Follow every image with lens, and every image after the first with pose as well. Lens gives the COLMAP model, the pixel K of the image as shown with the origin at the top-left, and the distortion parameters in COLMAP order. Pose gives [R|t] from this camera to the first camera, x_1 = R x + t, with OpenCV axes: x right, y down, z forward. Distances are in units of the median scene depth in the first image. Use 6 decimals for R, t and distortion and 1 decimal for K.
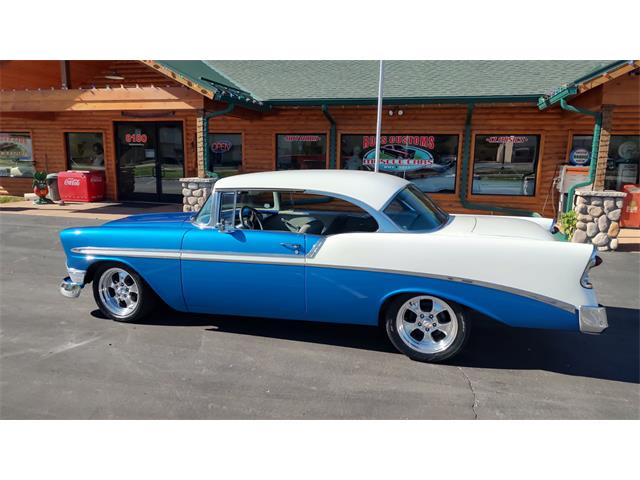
lens RADIAL K [[454.6, 0, 321.0], [0, 454.6, 238.8], [0, 0, 1]] dist [0.005481, -0.007539]
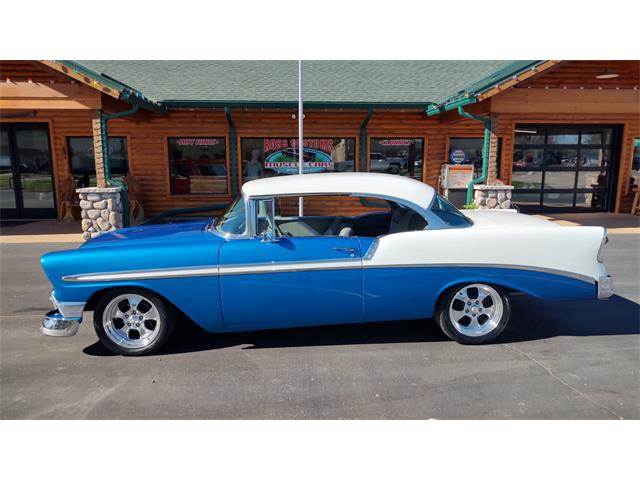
lens RADIAL K [[454.0, 0, 319.5], [0, 454.0, 241.2], [0, 0, 1]] dist [0.003835, -0.004639]
pose [[0.939547, -0.077775, 0.333469, -0.169526], [0.078410, 0.996854, 0.011578, -0.007254], [-0.333320, 0.015269, 0.942690, 0.031205]]
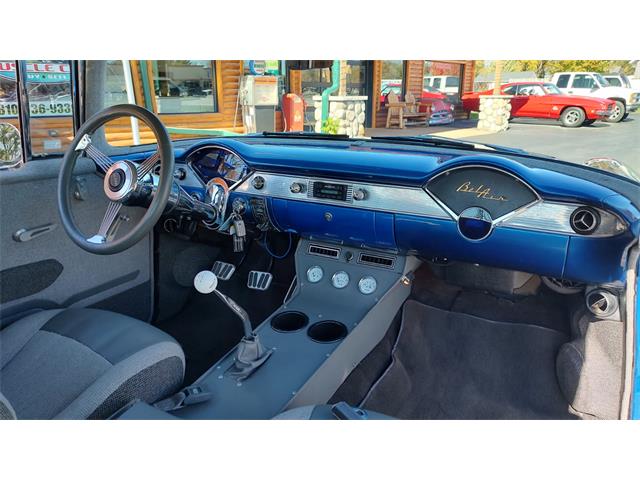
lens RADIAL K [[459.2, 0, 324.5], [0, 459.2, 239.4], [0, 0, 1]] dist [0.004761, -0.005571]
pose [[0.447022, -0.285308, 0.847804, -0.301112], [0.162857, 0.957890, 0.236485, -0.037720], [-0.879573, 0.032357, 0.474662, 0.443392]]
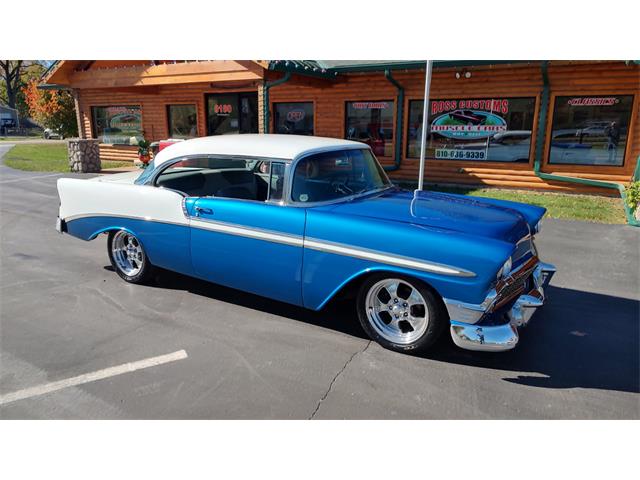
lens RADIAL K [[459.2, 0, 324.5], [0, 459.2, 239.4], [0, 0, 1]] dist [0.004761, -0.005571]
pose [[0.967732, 0.050033, -0.246965, 0.153379], [-0.034701, 0.997213, 0.066049, 0.008994], [0.249581, -0.055348, 0.966771, -0.008766]]
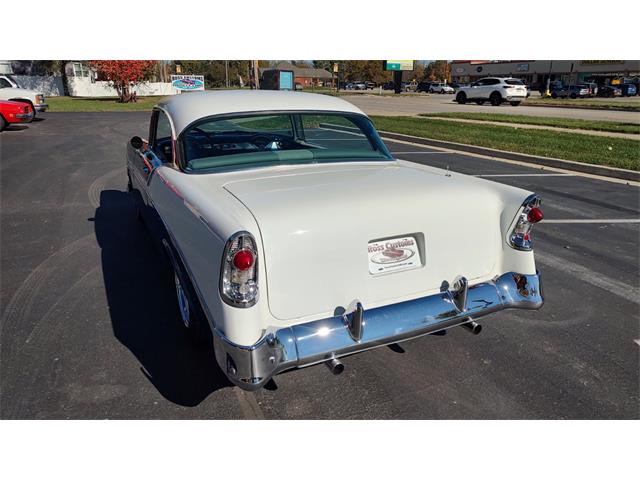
lens RADIAL K [[455.7, 0, 322.6], [0, 455.7, 239.6], [0, 0, 1]] dist [0.005062, -0.006999]
pose [[-0.679683, -0.251342, 0.689100, -0.349238], [0.110866, 0.893466, 0.435233, -0.108290], [-0.725079, 0.372218, -0.579408, 0.636621]]
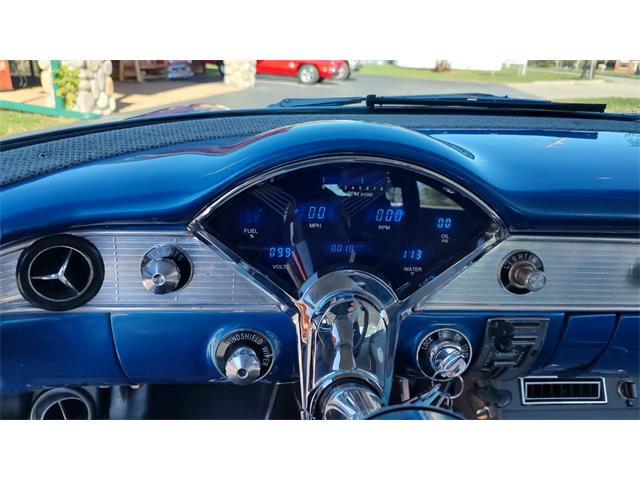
lens RADIAL K [[467.0, 0, 320.0], [0, 467.0, 241.0], [0, 0, 1]] dist [-0.013253, -0.005123]
pose [[-0.101636, -0.388592, 0.915787, -0.221027], [0.115770, 0.909680, 0.398848, -0.045155], [-0.988062, 0.146559, -0.047469, 0.545668]]
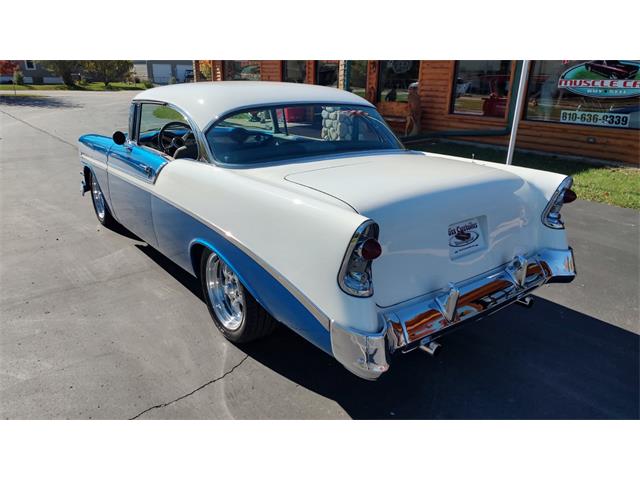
lens RADIAL K [[455.7, 0, 322.6], [0, 455.7, 239.6], [0, 0, 1]] dist [0.005062, -0.006999]
pose [[0.825267, 0.187906, -0.532565, 0.267846], [-0.104555, 0.977557, 0.182895, -0.017705], [0.554980, -0.095254, 0.826392, 0.167937]]
